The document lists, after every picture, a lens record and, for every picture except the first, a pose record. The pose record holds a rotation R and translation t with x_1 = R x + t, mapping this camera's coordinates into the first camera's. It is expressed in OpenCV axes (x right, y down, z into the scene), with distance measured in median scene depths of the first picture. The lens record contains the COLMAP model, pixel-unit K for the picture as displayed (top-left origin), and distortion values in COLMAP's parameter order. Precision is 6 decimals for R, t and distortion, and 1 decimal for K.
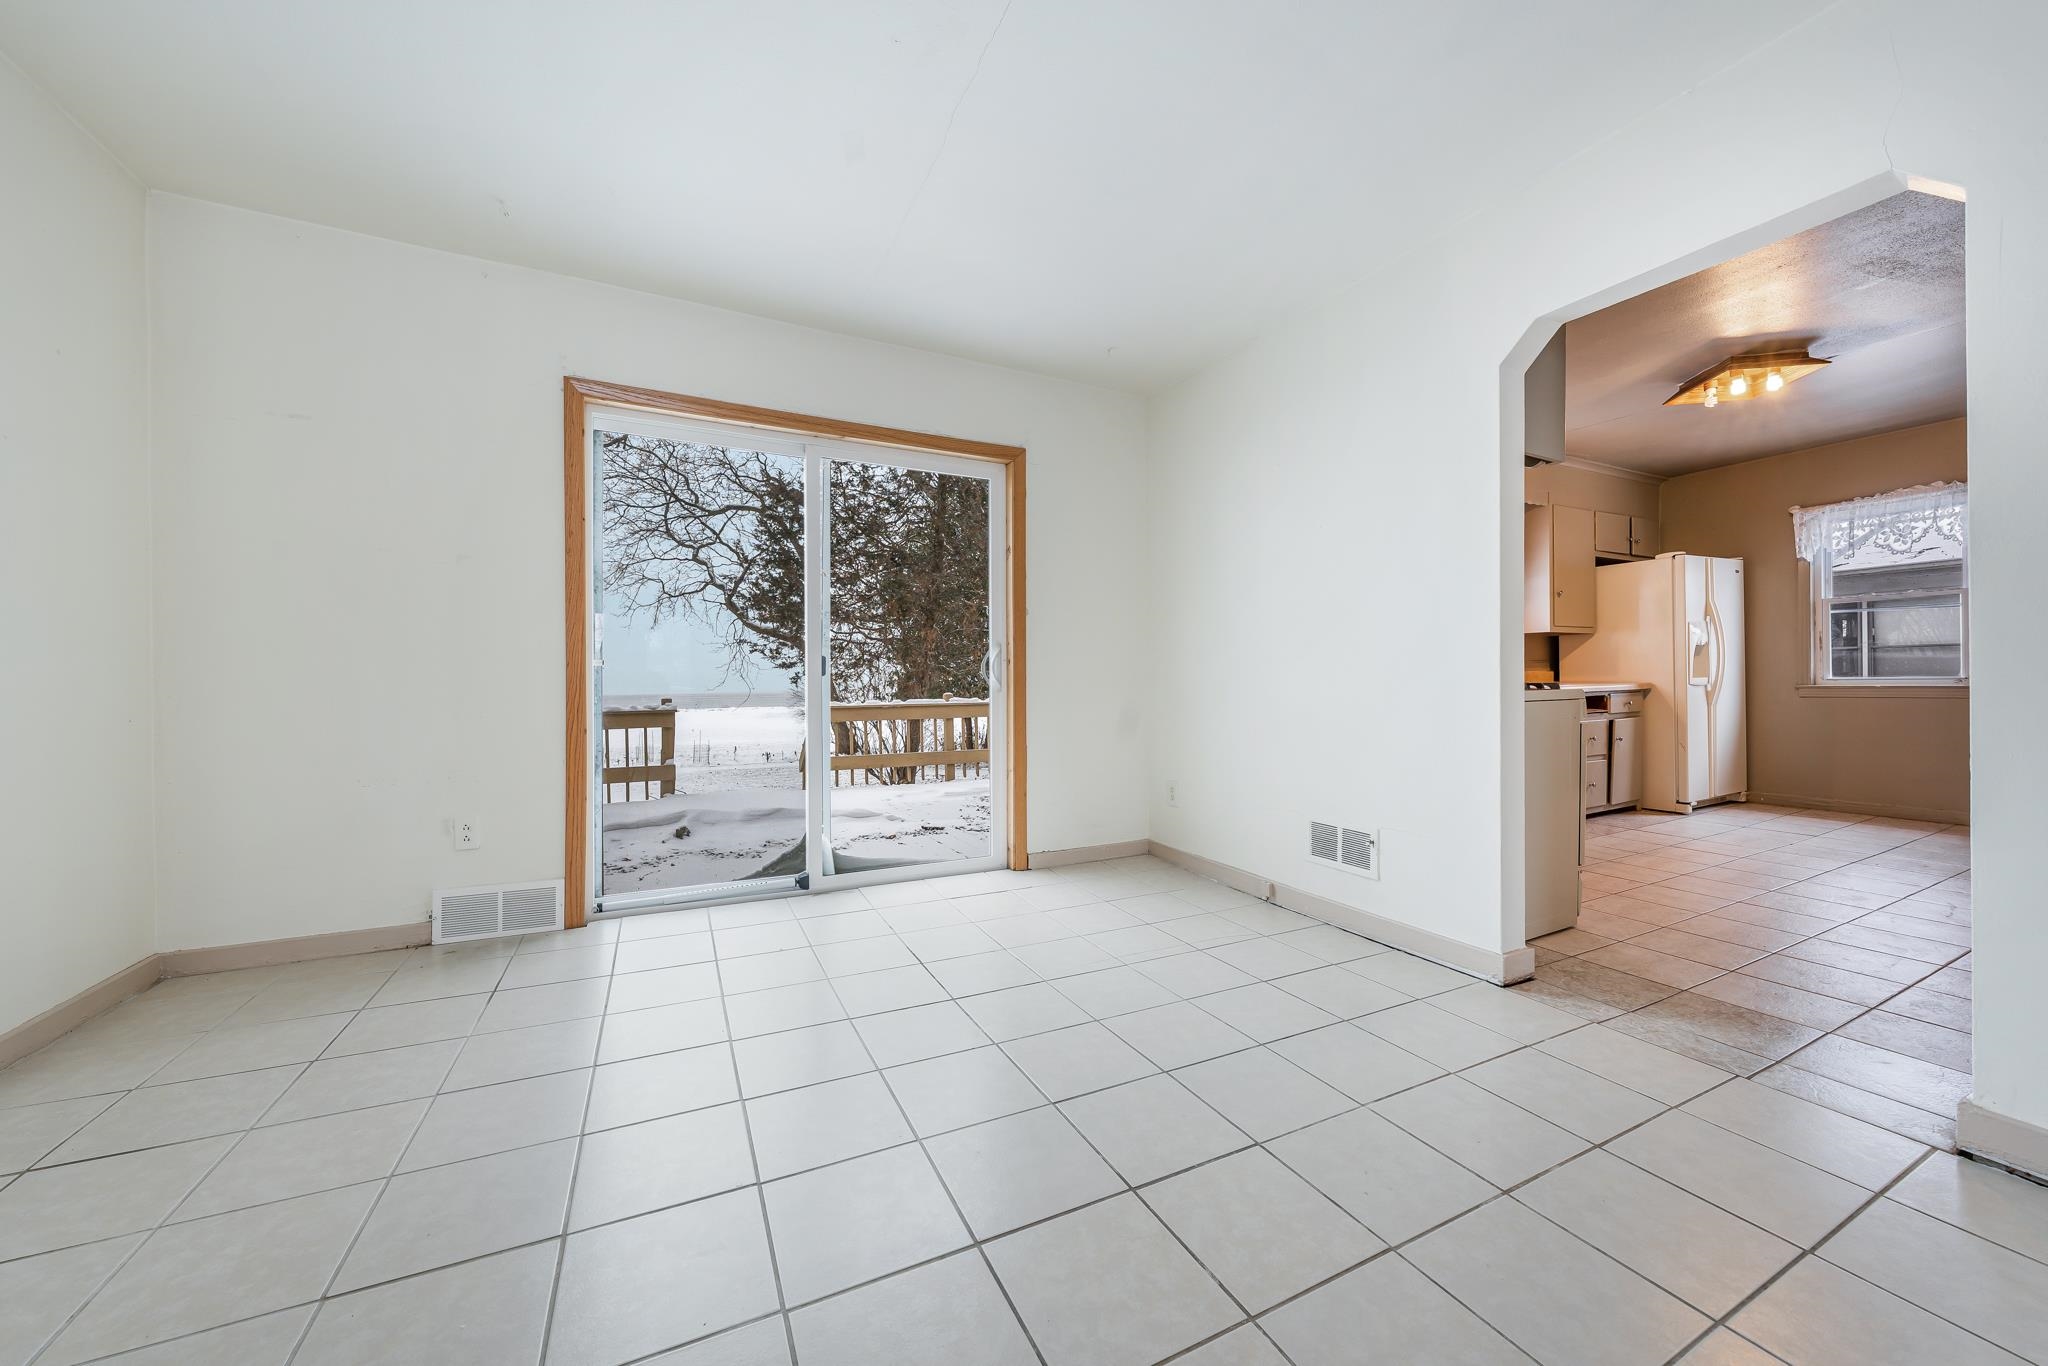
lens RADIAL K [[735.8, 0, 1017.4], [0, 735.8, 680.6], [0, 0, 1]] dist [-0.006305, 0.000477]
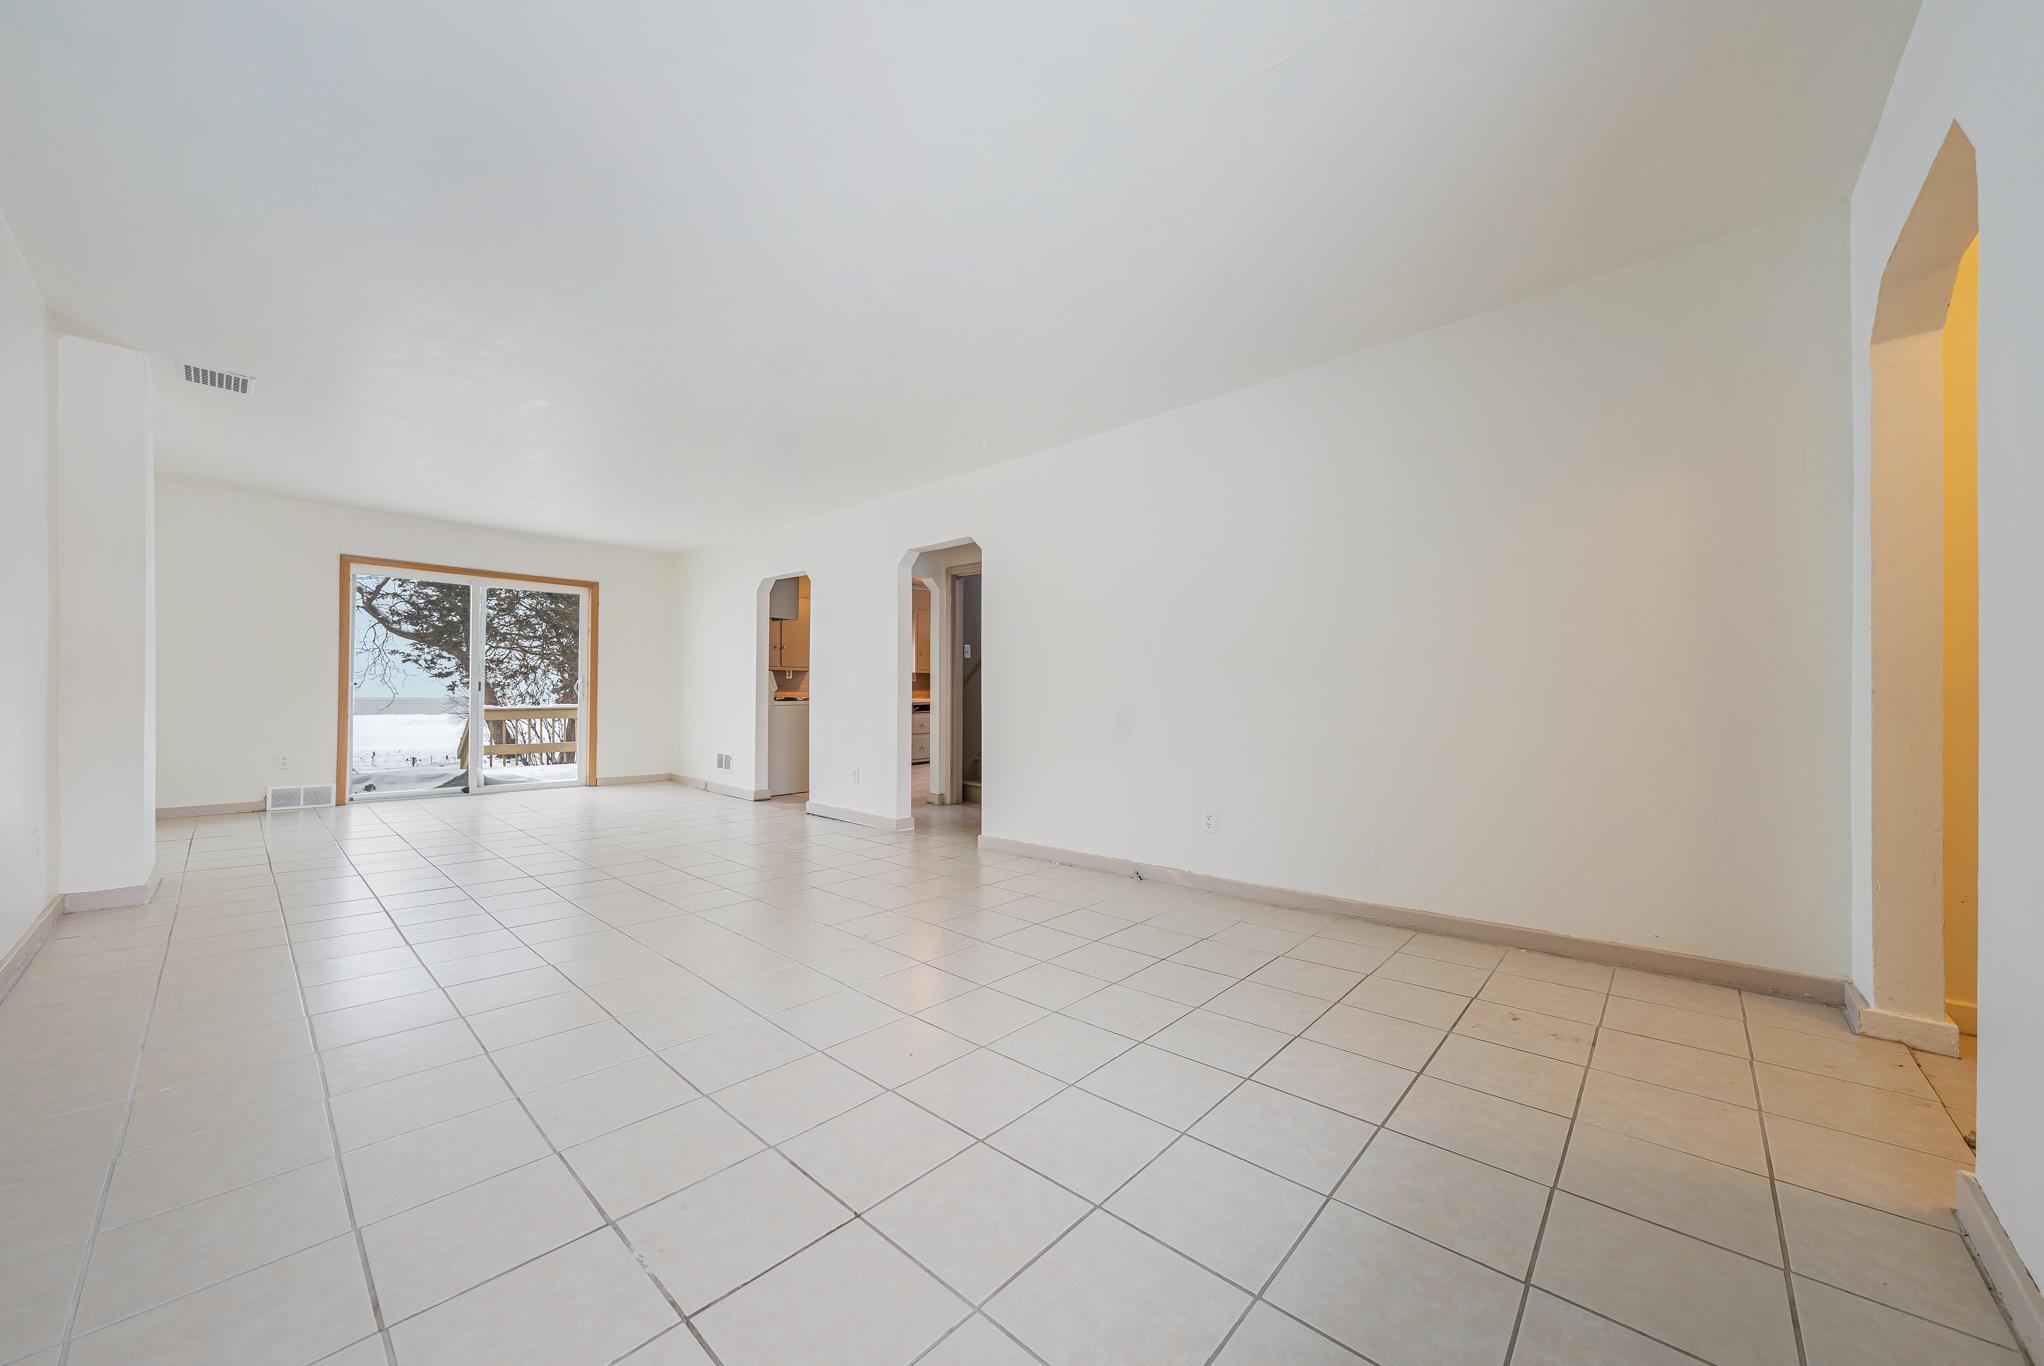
lens RADIAL K [[734.4, 0, 1033.8], [0, 734.4, 689.9], [0, 0, 1]] dist [-0.006305, 0.000477]
pose [[0.925879, 0.013719, 0.377570, 0.360383], [-0.014165, 0.999898, -0.001596, -0.025846], [-0.377554, -0.003870, 0.925979, -1.334972]]
